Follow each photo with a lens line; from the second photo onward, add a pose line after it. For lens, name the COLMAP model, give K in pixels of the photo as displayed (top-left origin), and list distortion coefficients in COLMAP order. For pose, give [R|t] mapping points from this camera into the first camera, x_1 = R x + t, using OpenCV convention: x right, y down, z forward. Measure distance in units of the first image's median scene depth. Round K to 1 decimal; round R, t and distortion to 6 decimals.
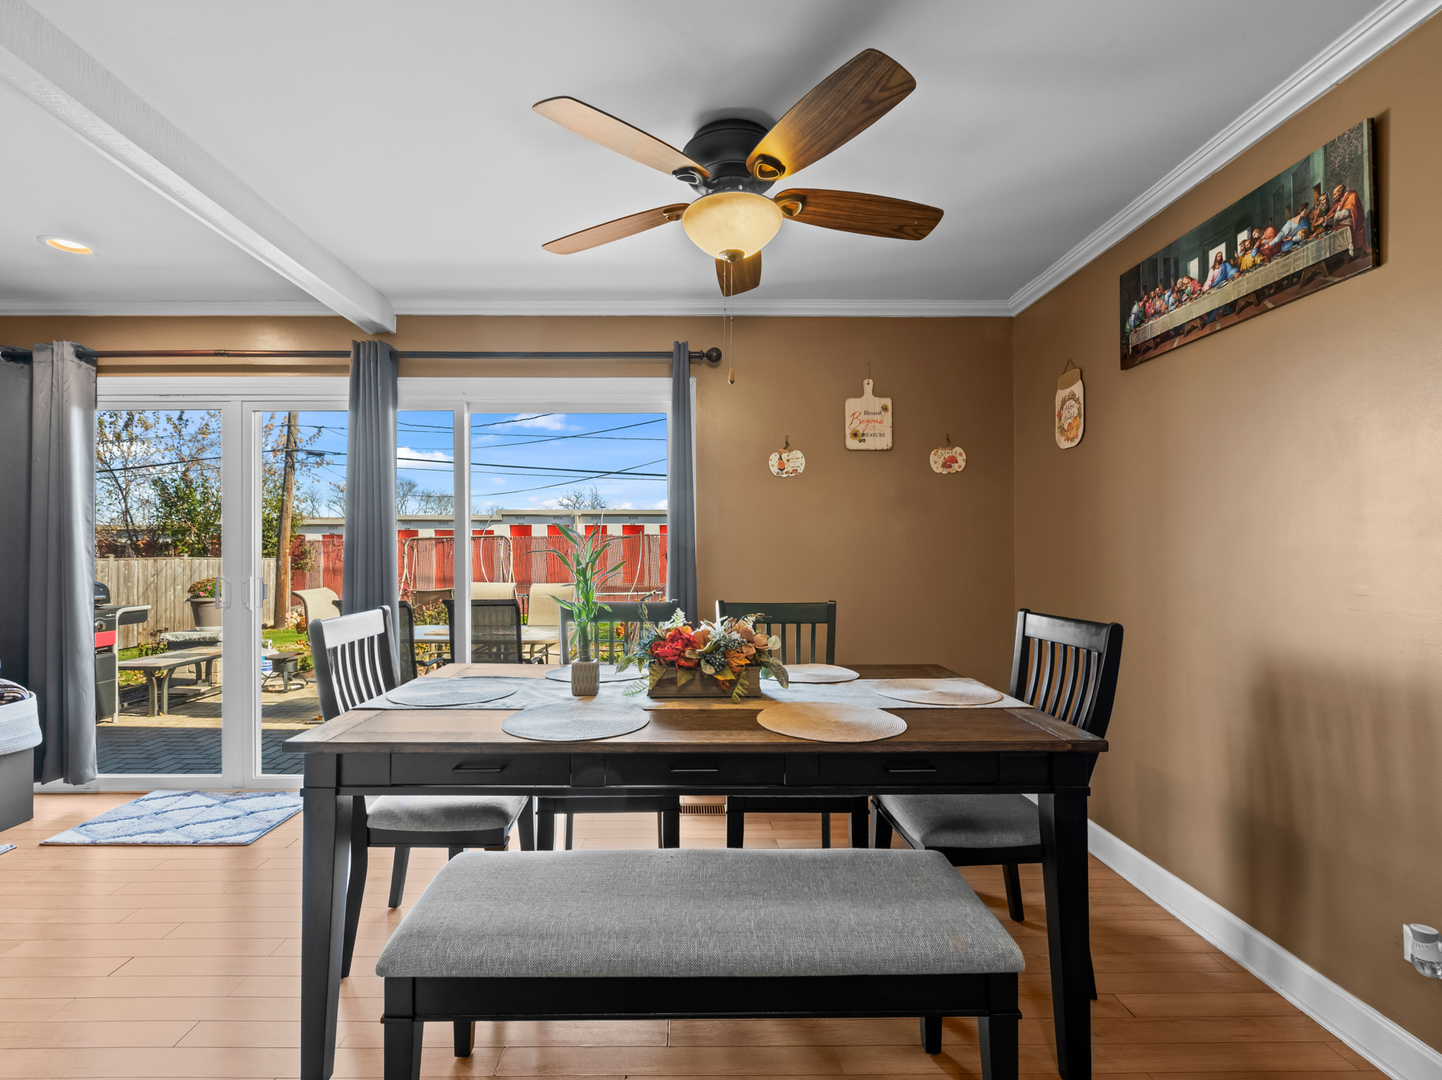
lens RADIAL K [[651.9, 0, 709.6], [0, 651.9, 545.8], [0, 0, 1]] dist [-0.004493, 0.001061]
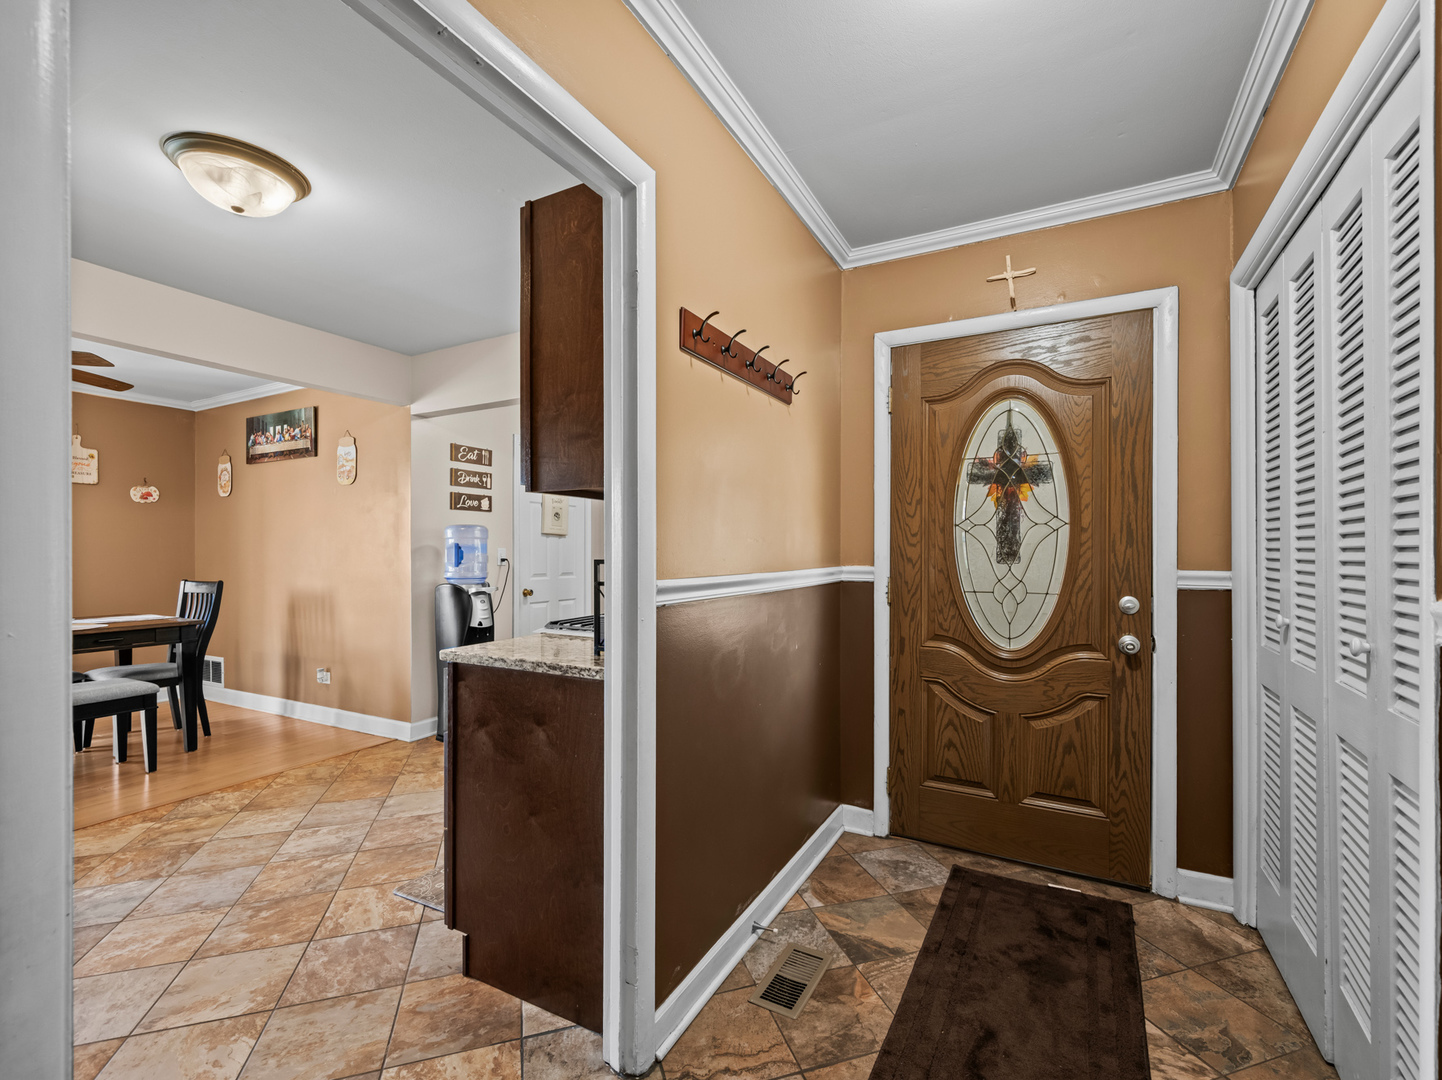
lens RADIAL K [[651.9, 0, 726.0], [0, 651.9, 545.5], [0, 0, 1]] dist [-0.004493, 0.001061]
pose [[0.497614, 0.005441, 0.867382, -0.425035], [-0.001874, 0.999985, -0.005197, -0.003194], [-0.867397, 0.000961, 0.497617, -1.429603]]
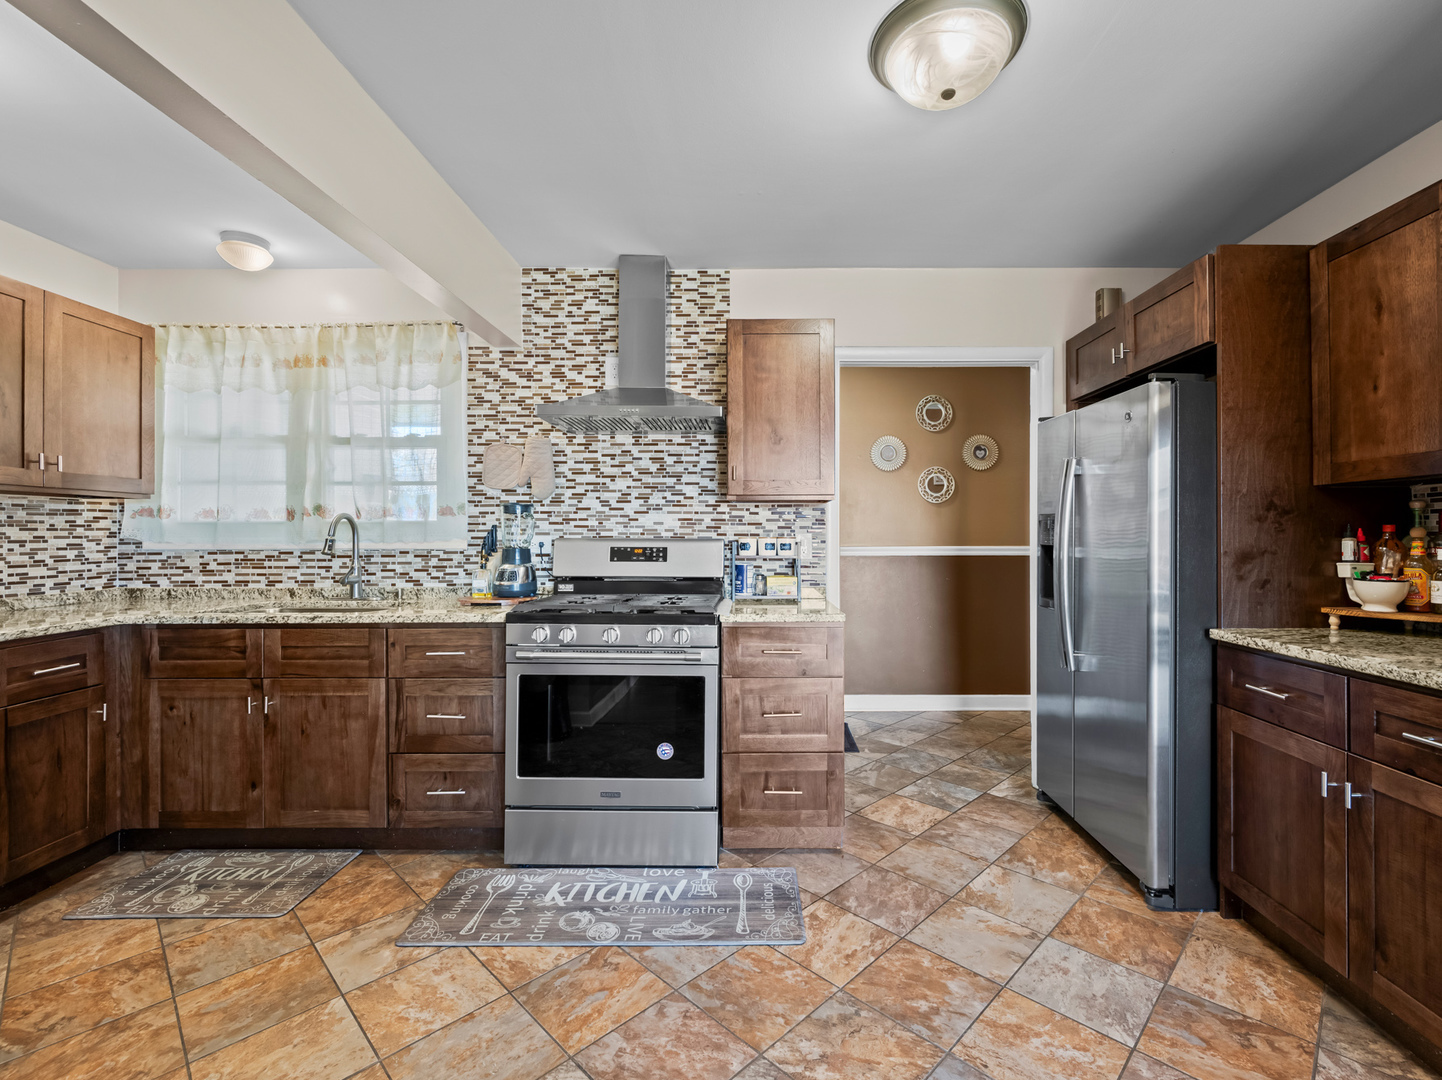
lens RADIAL K [[651.9, 0, 756.9], [0, 651.9, 535.0], [0, 0, 1]] dist [-0.004493, 0.001061]
pose [[-0.999734, -0.003507, 0.022816, 0.225597], [-0.003581, 0.999988, -0.003215, -0.001287], [-0.022805, -0.003296, -0.999735, 0.335004]]
